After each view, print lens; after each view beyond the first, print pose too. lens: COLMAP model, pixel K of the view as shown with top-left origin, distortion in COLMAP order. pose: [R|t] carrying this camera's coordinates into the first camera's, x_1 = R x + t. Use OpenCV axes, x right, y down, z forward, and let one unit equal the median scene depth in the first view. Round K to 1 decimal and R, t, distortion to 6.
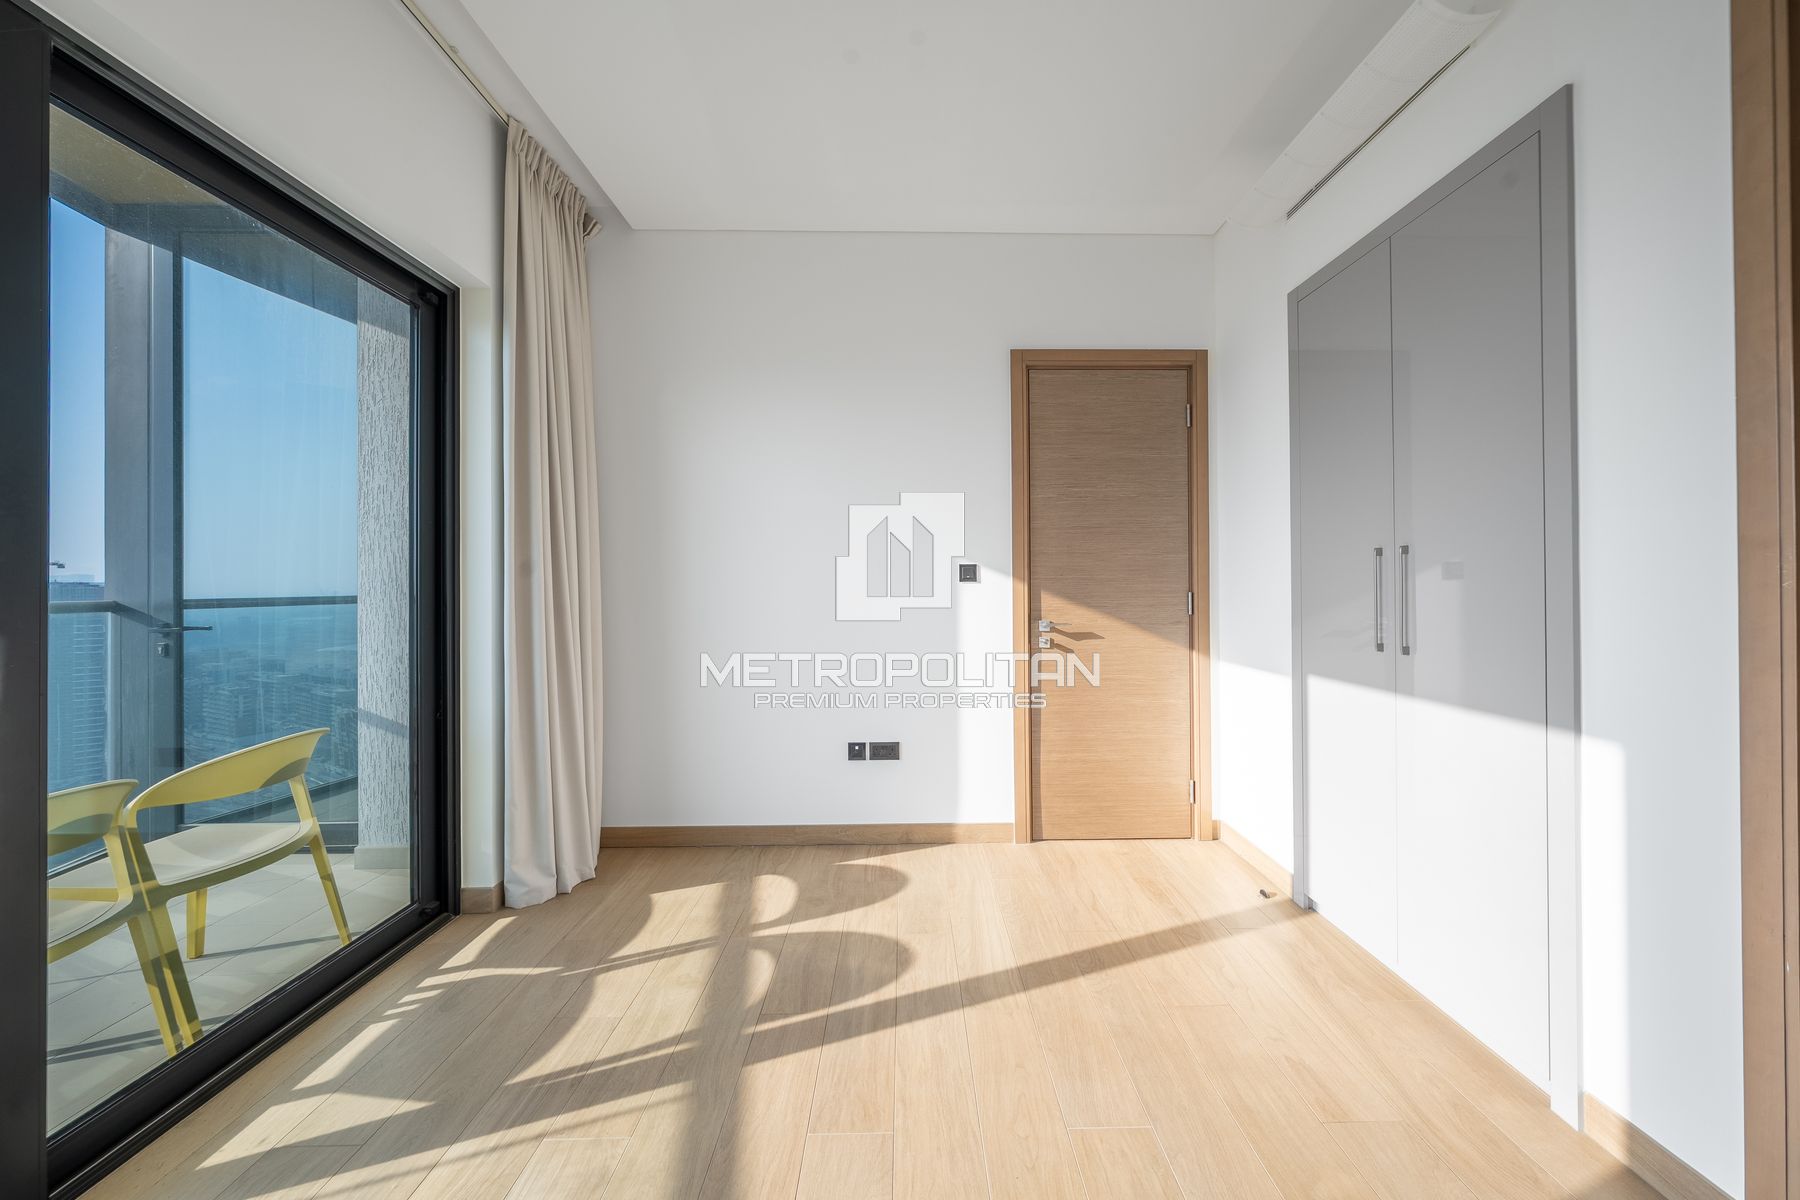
lens RADIAL K [[610.2, 0, 909.9], [0, 610.2, 591.8], [0, 0, 1]] dist [-0.004827, -0.000019]
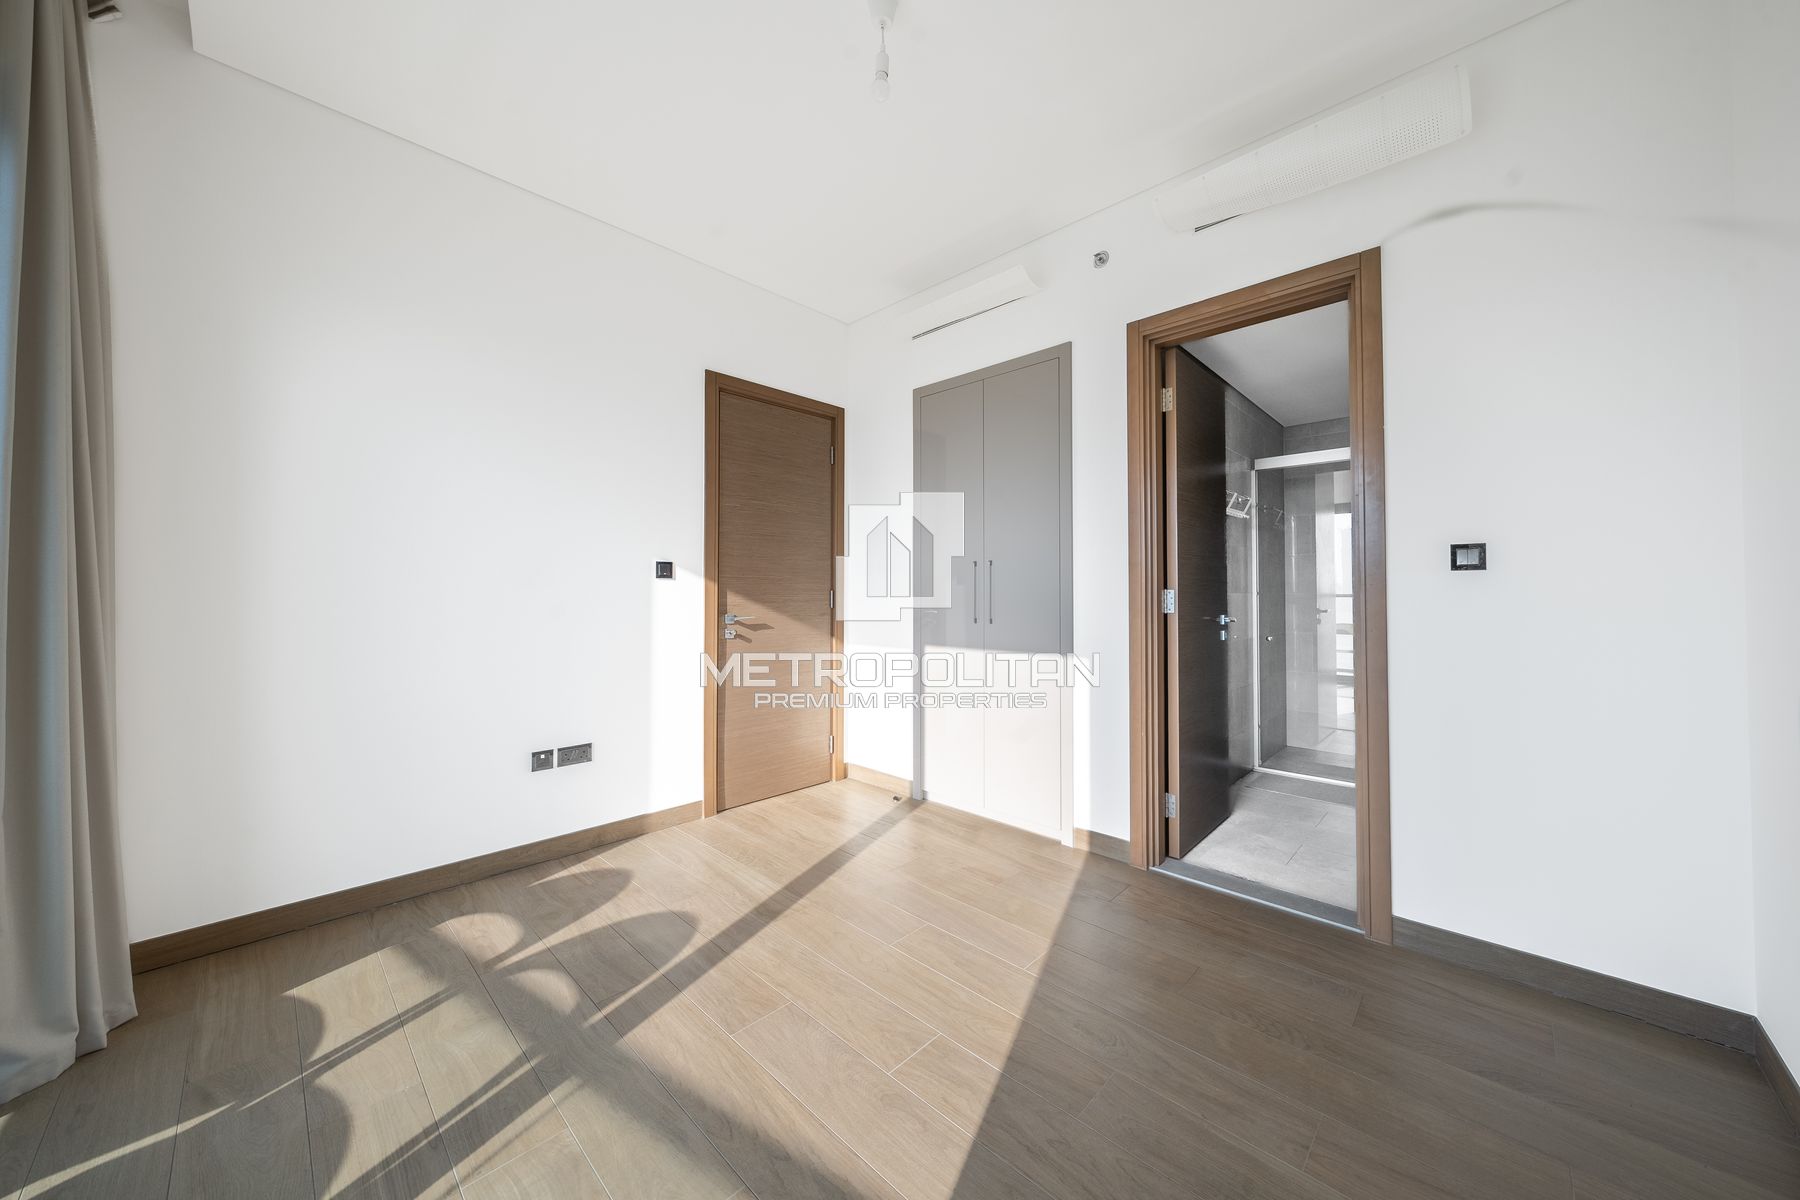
lens RADIAL K [[621.1, 0, 895.8], [0, 621.1, 596.1], [0, 0, 1]] dist [-0.003906, -0.000018]
pose [[0.713765, 0.004908, 0.700369, -0.415110], [0.002346, 0.999953, -0.009397, 0.027997], [-0.700382, 0.008351, 0.713720, -0.047305]]
